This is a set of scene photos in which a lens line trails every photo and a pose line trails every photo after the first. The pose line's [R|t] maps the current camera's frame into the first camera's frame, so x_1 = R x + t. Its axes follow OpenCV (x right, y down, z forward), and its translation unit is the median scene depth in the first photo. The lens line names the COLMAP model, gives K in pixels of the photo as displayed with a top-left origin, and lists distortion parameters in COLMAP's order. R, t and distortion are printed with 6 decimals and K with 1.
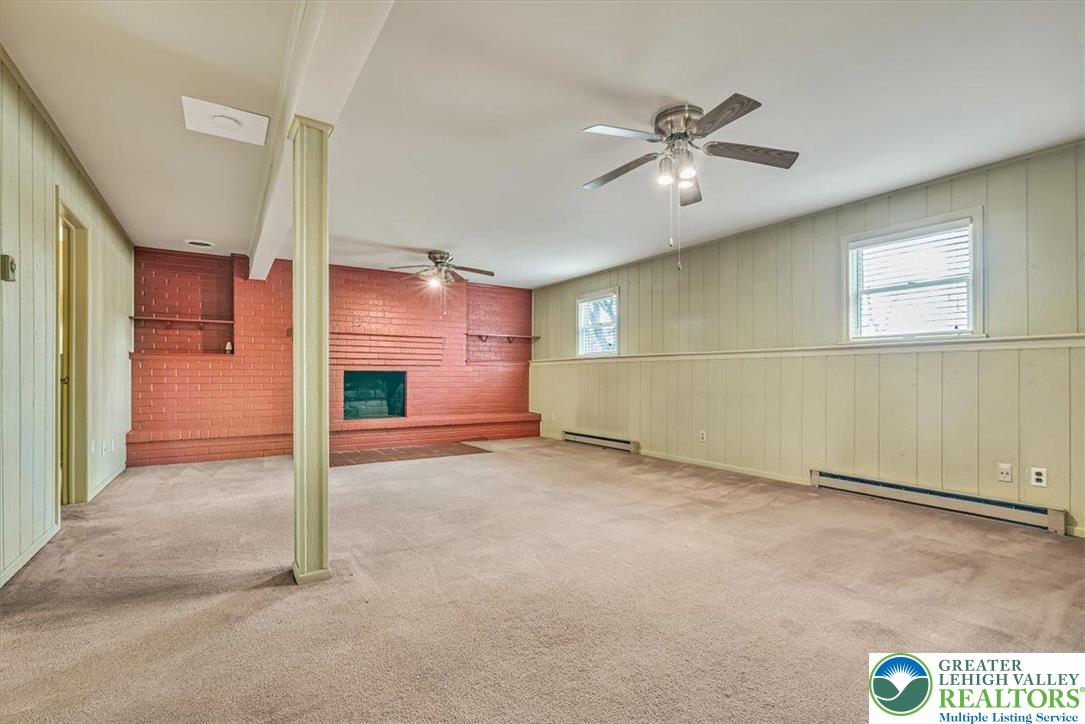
lens RADIAL K [[494.8, 0, 540.5], [0, 494.8, 377.2], [0, 0, 1]] dist [0.000331, 0.000493]
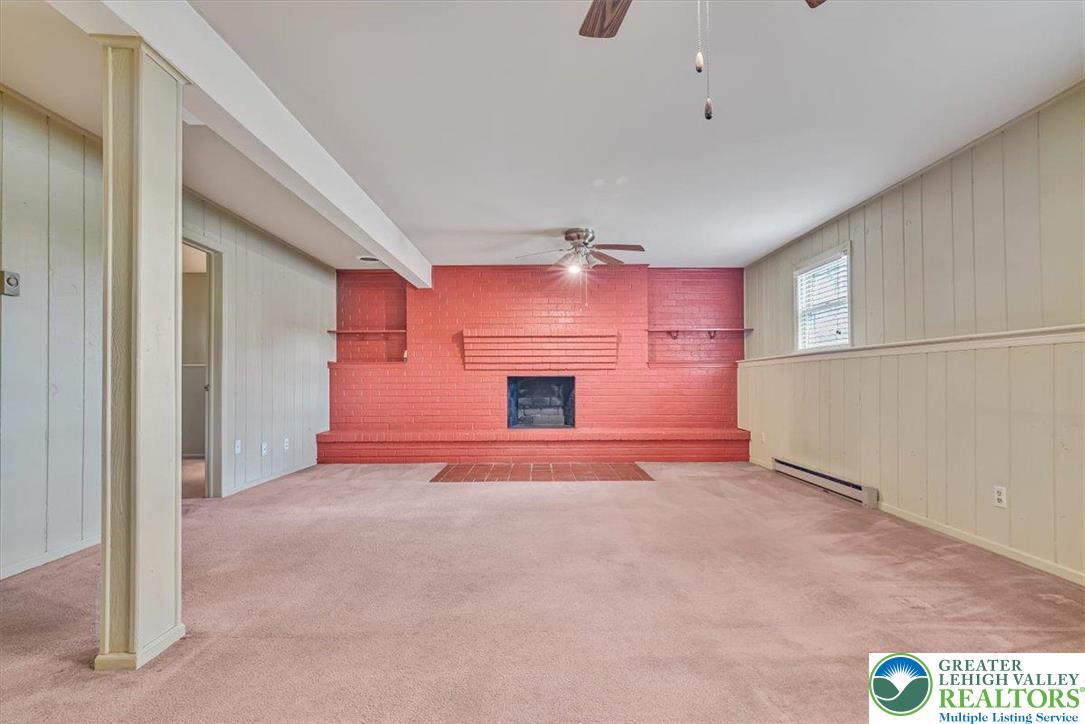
lens RADIAL K [[494.8, 0, 540.5], [0, 494.8, 377.2], [0, 0, 1]] dist [0.000331, 0.000493]
pose [[0.847213, -0.009600, -0.531167, 0.149414], [0.004490, 0.999930, -0.010911, -0.001002], [0.531235, 0.006859, 0.847197, 0.232421]]
